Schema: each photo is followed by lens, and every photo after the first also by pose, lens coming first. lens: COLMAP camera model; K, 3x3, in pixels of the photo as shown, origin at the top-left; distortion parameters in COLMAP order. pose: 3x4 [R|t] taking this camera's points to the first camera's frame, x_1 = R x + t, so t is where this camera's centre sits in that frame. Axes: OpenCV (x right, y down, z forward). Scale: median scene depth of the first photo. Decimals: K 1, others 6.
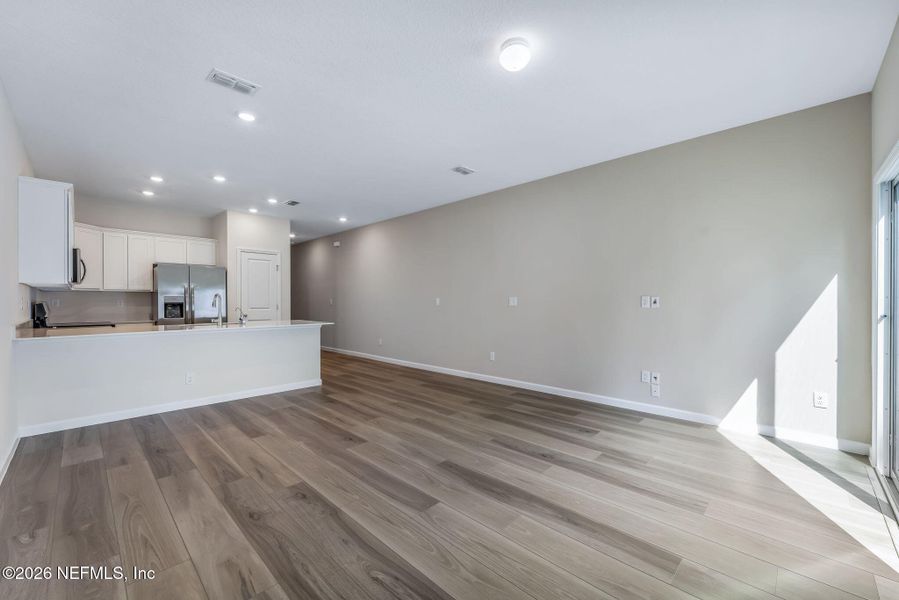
lens RADIAL K [[362.4, 0, 447.0], [0, 362.4, 302.7], [0, 0, 1]] dist [0.000008, 0.000411]
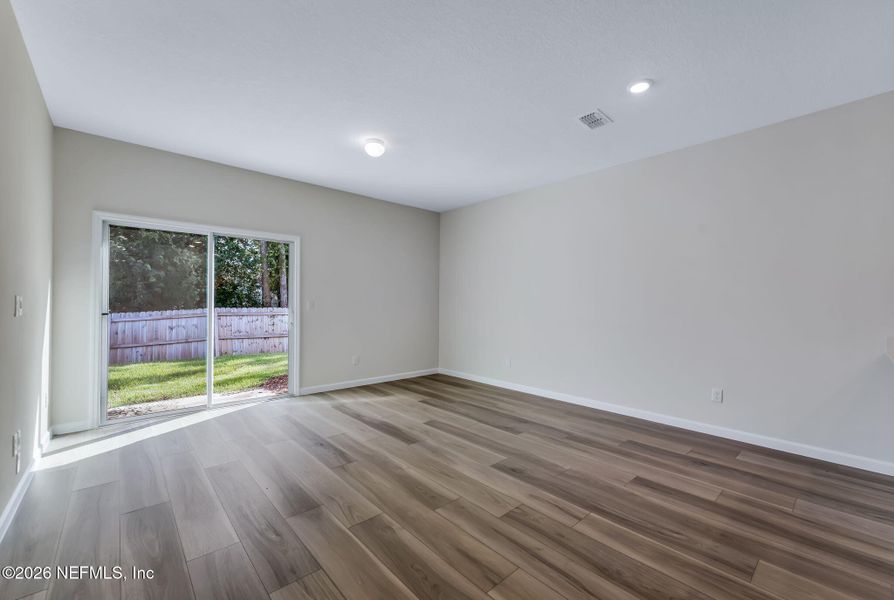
lens RADIAL K [[368.2, 0, 446.0], [0, 368.2, 307.4], [0, 0, 1]] dist [-0.000729, -0.000509]
pose [[-0.998070, -0.007027, 0.061701, -0.130831], [-0.005978, 0.999835, 0.017156, -0.013865], [-0.061811, 0.016754, -0.997947, 1.529806]]
